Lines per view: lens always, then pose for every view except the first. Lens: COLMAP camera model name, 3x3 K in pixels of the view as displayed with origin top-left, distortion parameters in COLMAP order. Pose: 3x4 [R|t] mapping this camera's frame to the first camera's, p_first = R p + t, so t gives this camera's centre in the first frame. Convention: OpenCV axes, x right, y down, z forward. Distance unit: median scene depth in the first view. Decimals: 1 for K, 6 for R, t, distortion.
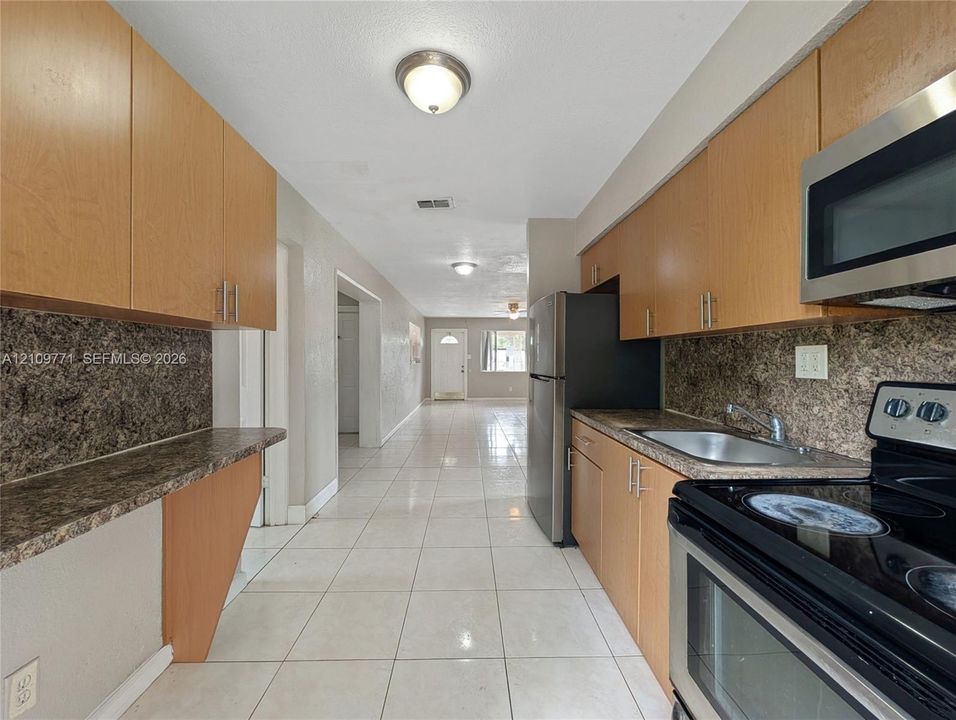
lens RADIAL K [[376.1, 0, 476.4], [0, 376.1, 359.1], [0, 0, 1]] dist [0.001561, 0.000105]
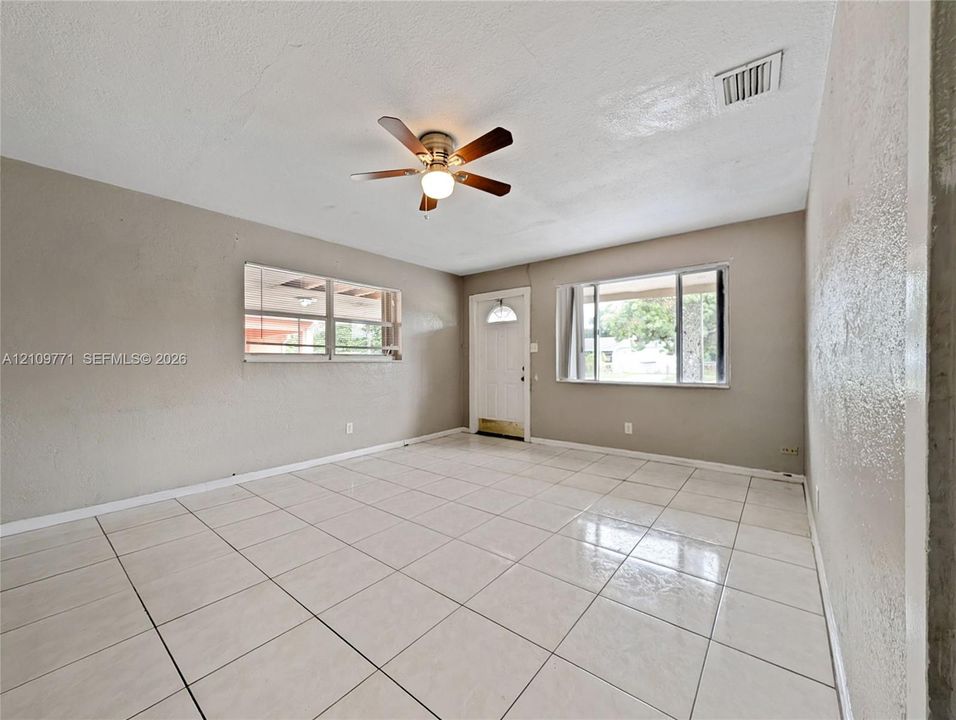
lens RADIAL K [[376.1, 0, 476.2], [0, 376.1, 362.6], [0, 0, 1]] dist [0.001561, 0.000105]
pose [[0.751323, -0.003665, -0.659925, 0.231467], [0.009402, 0.999943, 0.005152, 0.009382], [0.659868, -0.010075, 0.751314, 0.607760]]
